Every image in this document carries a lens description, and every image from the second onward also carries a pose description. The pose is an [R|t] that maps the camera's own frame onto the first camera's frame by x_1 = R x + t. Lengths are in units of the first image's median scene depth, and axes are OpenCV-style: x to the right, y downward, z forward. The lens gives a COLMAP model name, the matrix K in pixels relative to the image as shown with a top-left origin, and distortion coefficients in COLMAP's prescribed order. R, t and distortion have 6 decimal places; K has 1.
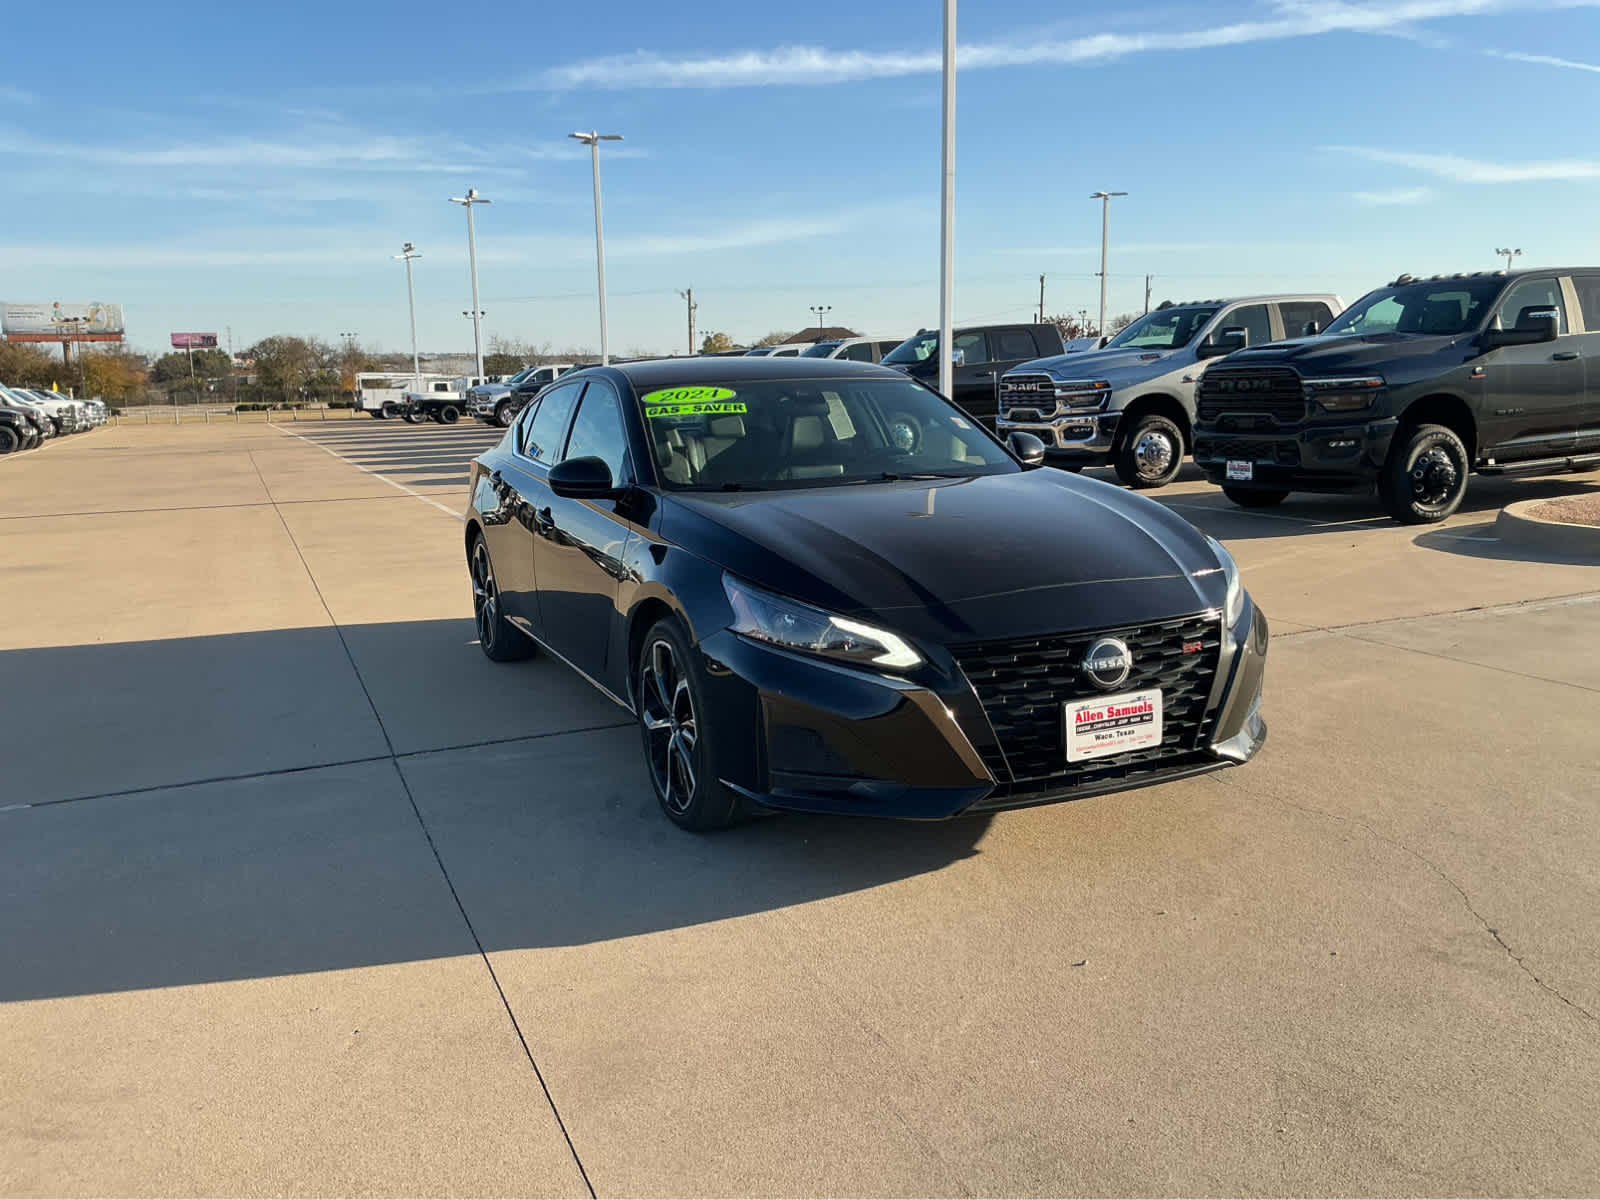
lens RADIAL K [[1343.7, 0, 816.1], [0, 1343.7, 604.9], [0, 0, 1]] dist [0.091424, -0.164627]
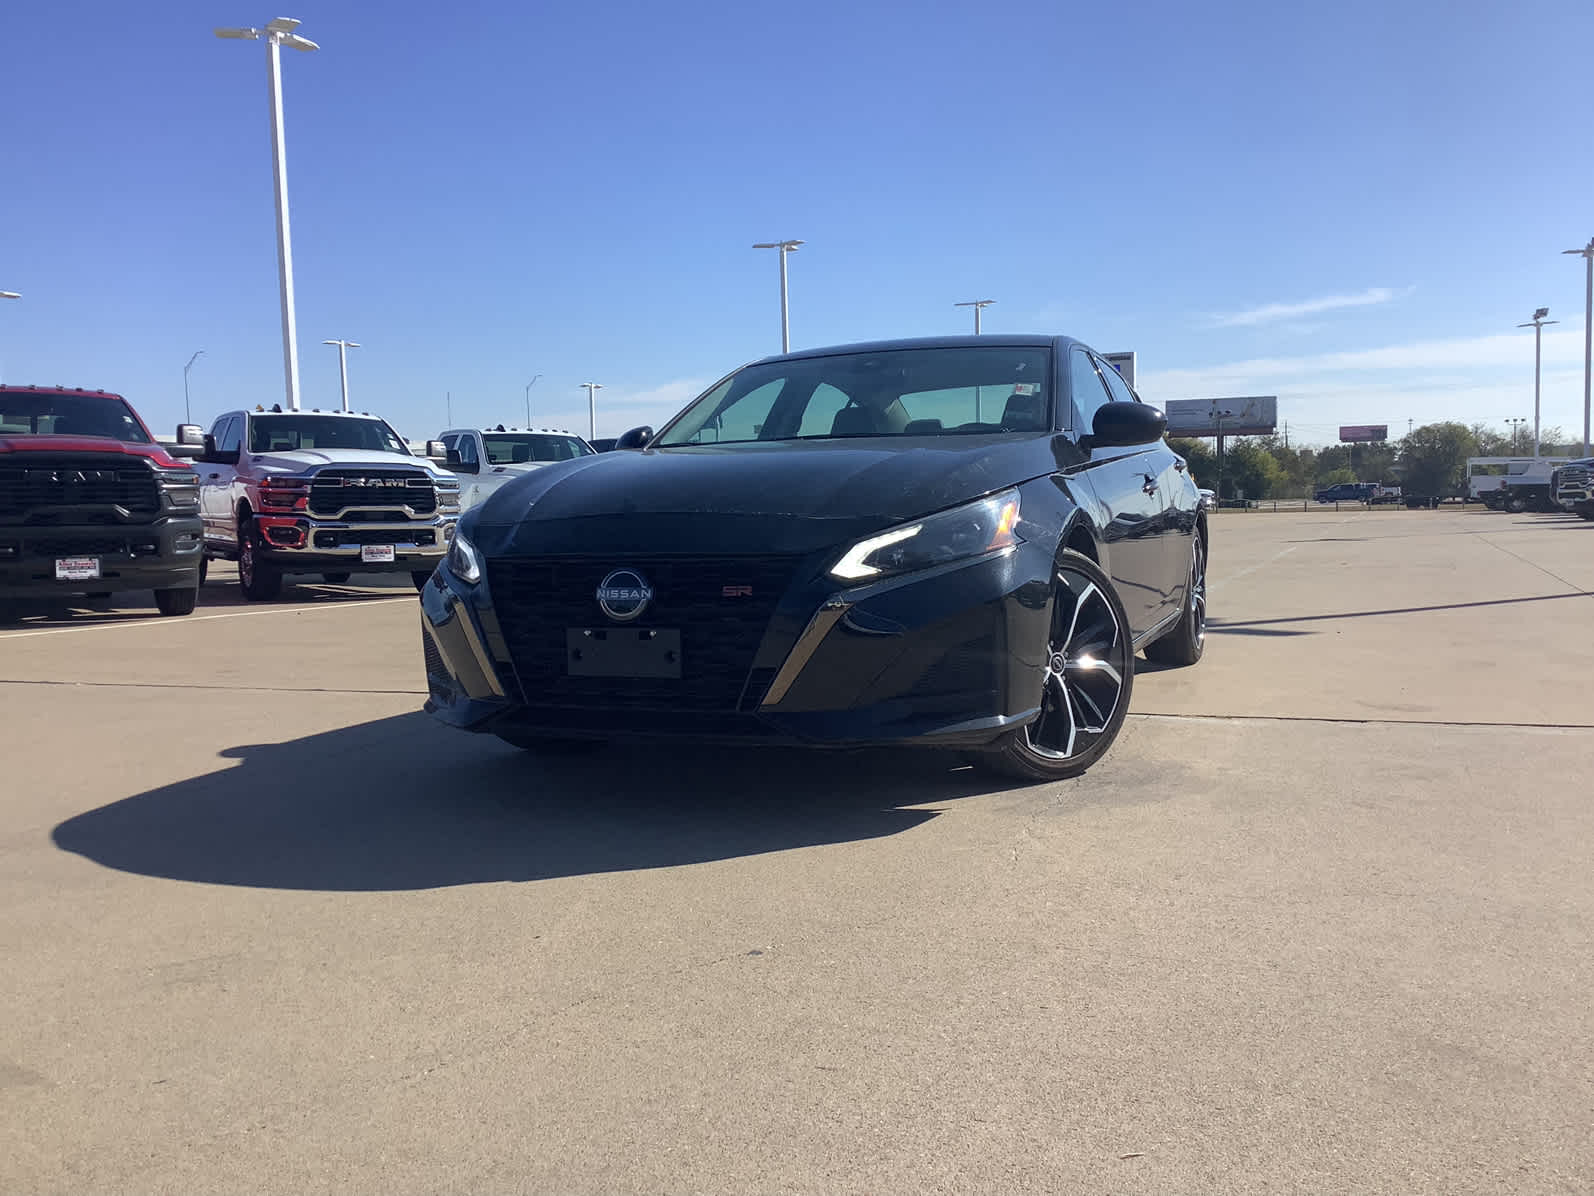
lens RADIAL K [[1455.8, 0, 792.1], [0, 1455.8, 607.4], [0, 0, 1]] dist [0.049082, 0.000000]
pose [[0.695652, 0.062675, -0.715640, 0.179549], [-0.115882, 0.992931, -0.025685, 0.011377], [0.708971, 0.100797, 0.697997, 0.067201]]
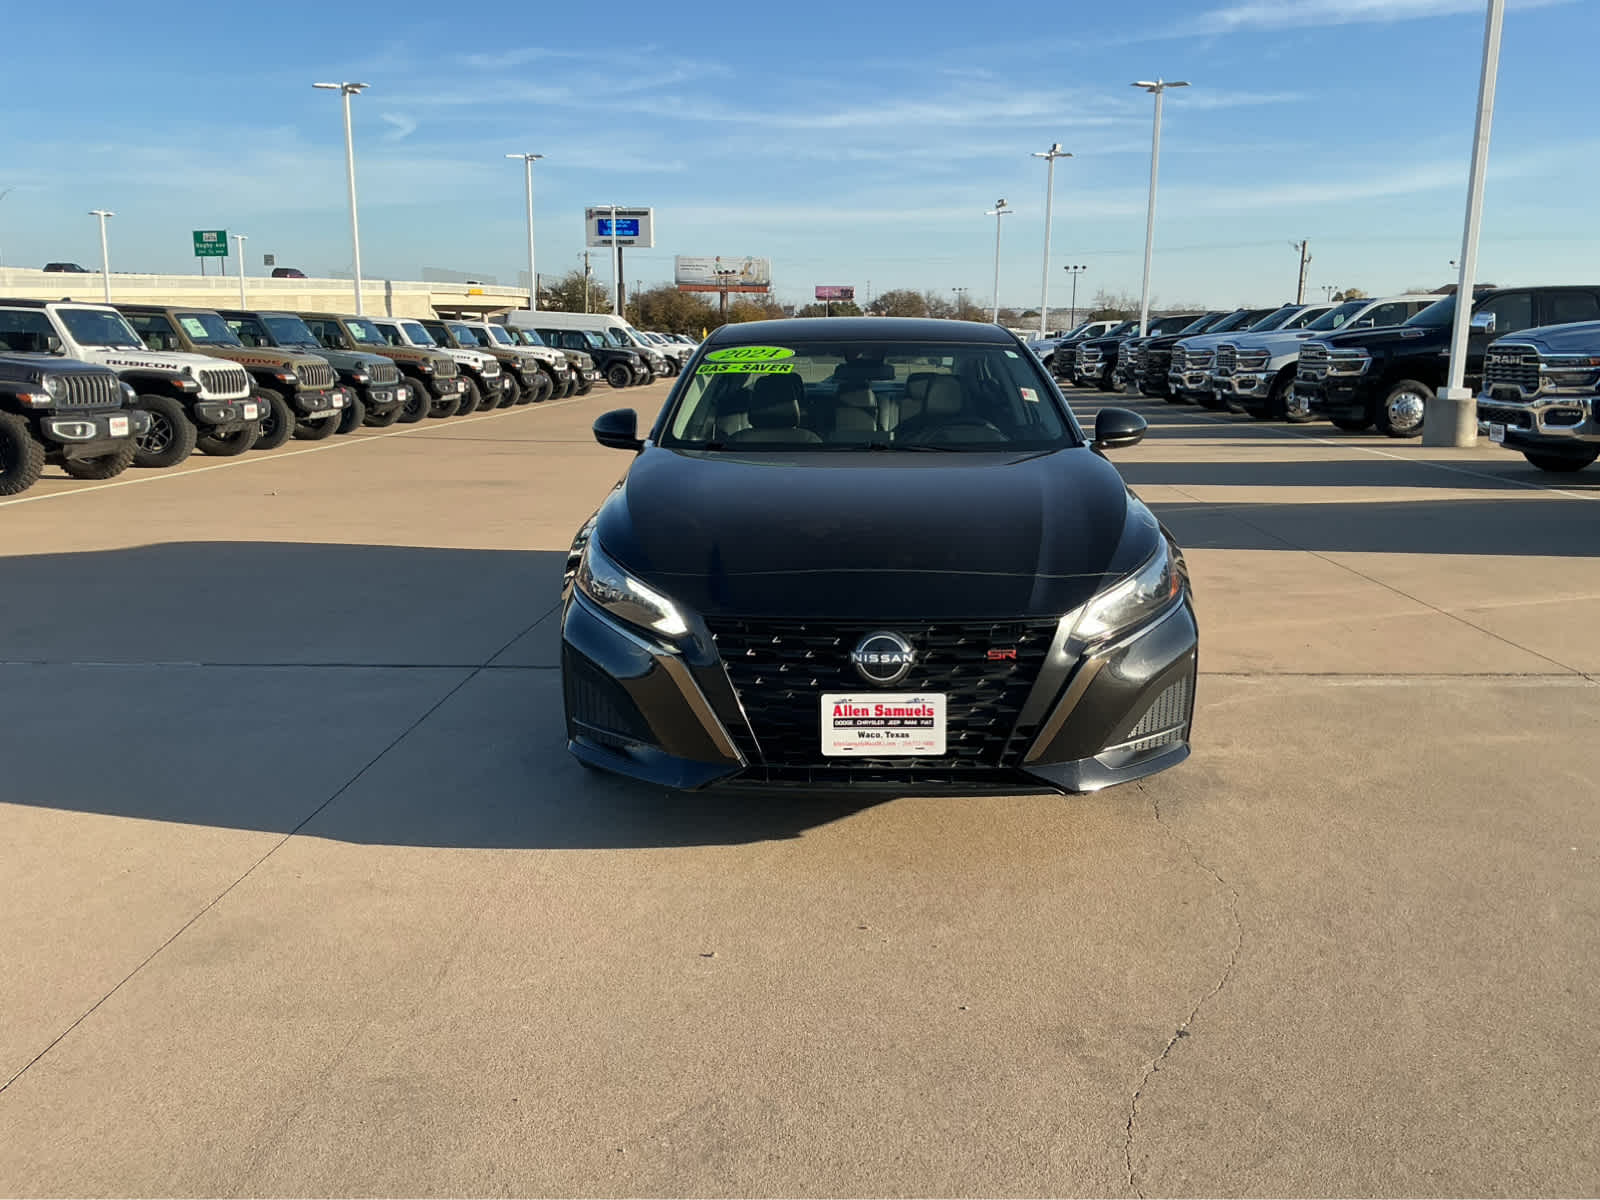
lens RADIAL K [[1343.7, 0, 796.9], [0, 1343.7, 613.2], [0, 0, 1]] dist [0.091424, -0.164627]
pose [[0.898393, 0.117115, -0.423290, 0.097497], [-0.101209, 0.993057, 0.059951, -0.006560], [0.427372, -0.011018, 0.904009, 0.023904]]
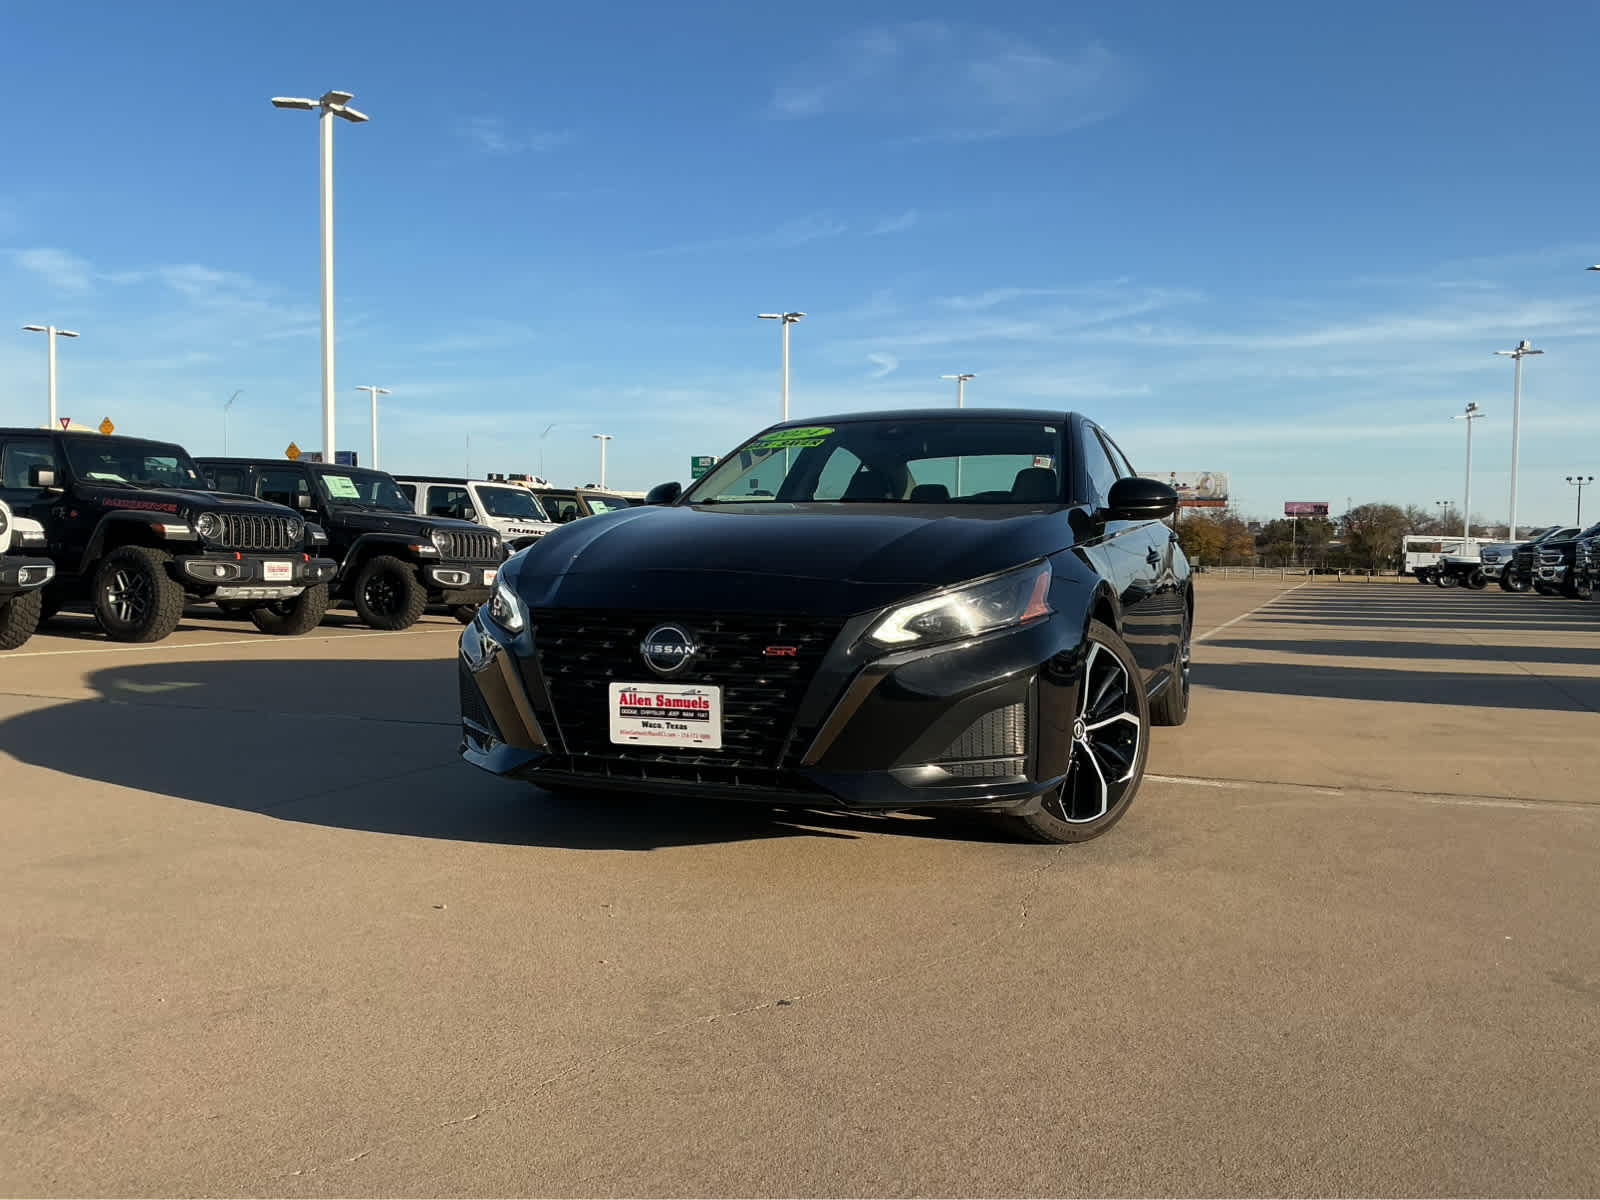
lens RADIAL K [[1343.7, 0, 800.1], [0, 1343.7, 613.4], [0, 0, 1]] dist [0.091424, -0.164627]
pose [[0.705231, 0.067877, -0.705721, 0.168334], [-0.150007, 0.987156, -0.054957, 0.009891], [0.692927, 0.144621, 0.706355, 0.068355]]
